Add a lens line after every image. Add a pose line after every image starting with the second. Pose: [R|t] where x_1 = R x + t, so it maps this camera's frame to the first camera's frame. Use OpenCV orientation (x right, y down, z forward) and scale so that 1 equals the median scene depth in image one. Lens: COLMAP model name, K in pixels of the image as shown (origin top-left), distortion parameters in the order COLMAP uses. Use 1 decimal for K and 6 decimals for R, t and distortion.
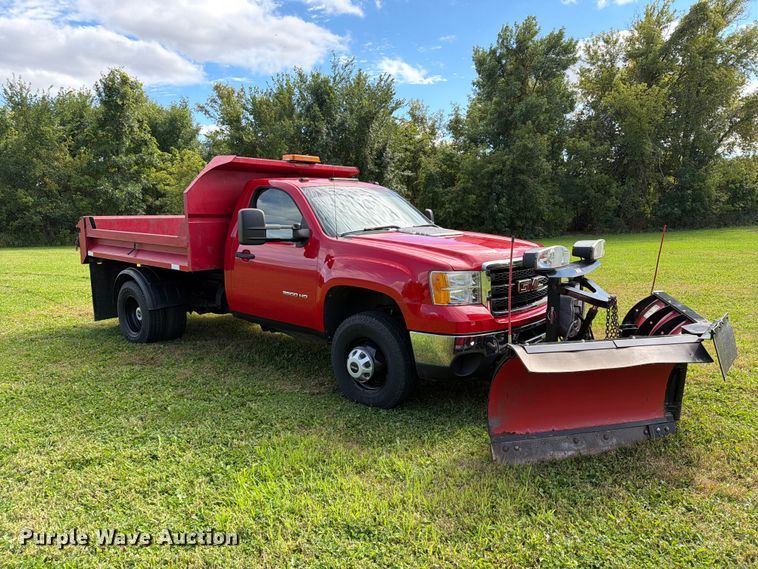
lens RADIAL K [[533.7, 0, 381.7], [0, 533.7, 288.7], [0, 0, 1]] dist [0.043865, -0.056844]
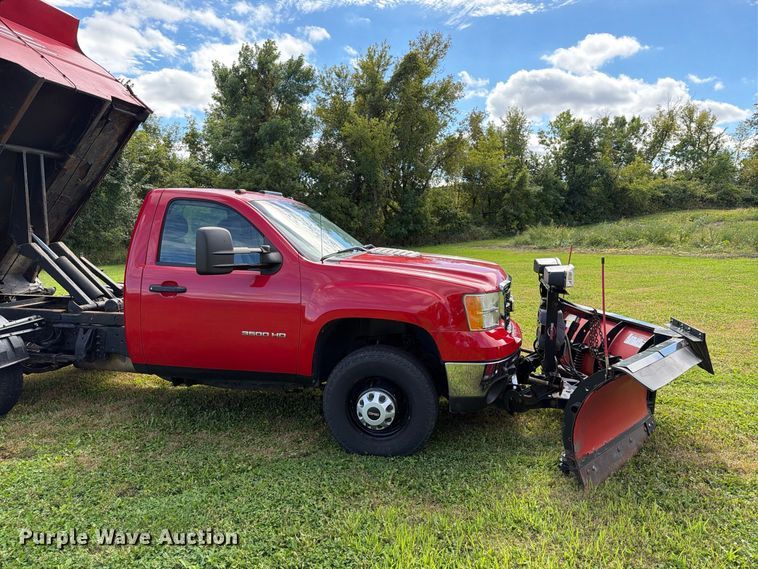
lens RADIAL K [[533.7, 0, 381.7], [0, 533.7, 288.7], [0, 0, 1]] dist [0.043865, -0.056844]
pose [[0.874180, -0.048623, 0.483161, -0.053431], [0.065280, 0.997710, -0.017705, -0.004278], [-0.481193, 0.047018, 0.875353, 0.028942]]
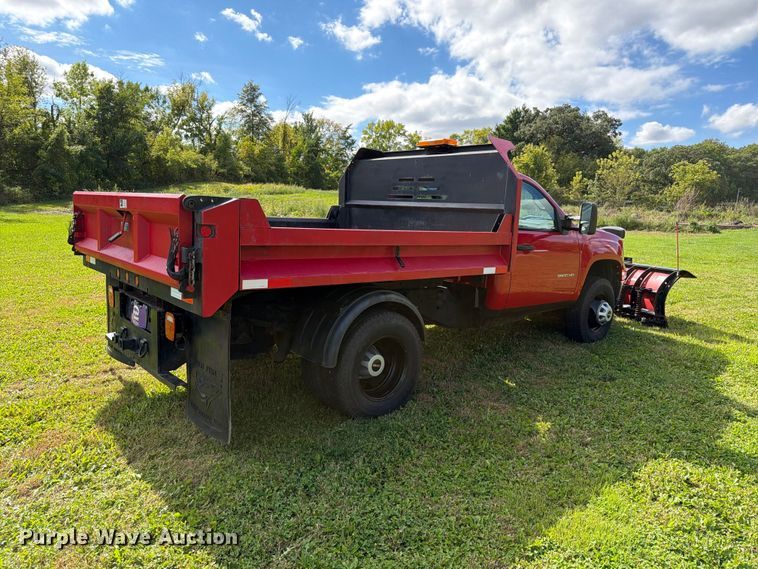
lens RADIAL K [[537.3, 0, 378.8], [0, 537.3, 296.4], [0, 0, 1]] dist [-0.023113, 0.003945]
pose [[0.109868, -0.154251, 0.981904, -0.199136], [0.100494, 0.984546, 0.143421, -0.025029], [-0.988853, 0.082918, 0.123671, 0.197139]]
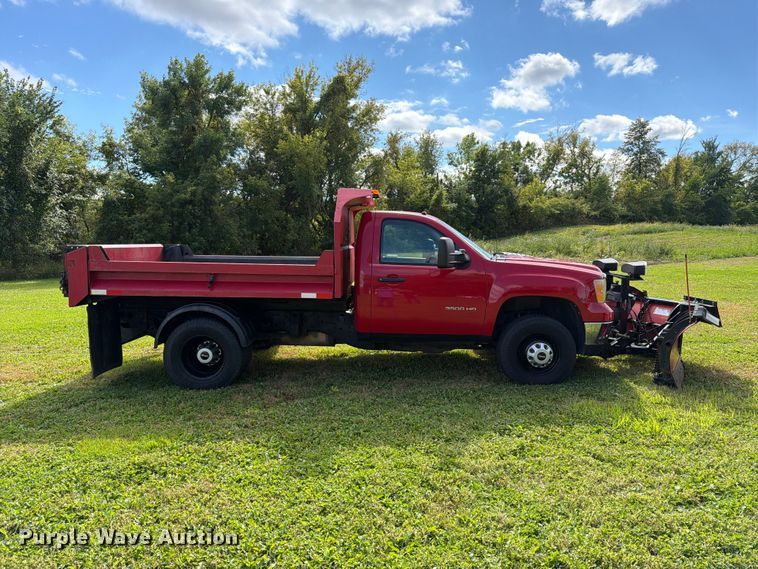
lens RADIAL K [[533.7, 0, 381.7], [0, 533.7, 288.7], [0, 0, 1]] dist [0.043865, -0.056844]
pose [[0.763919, -0.051018, 0.643292, -0.145373], [0.088797, 0.995698, -0.026481, -0.002469], [-0.639173, 0.077352, 0.765163, 0.026945]]
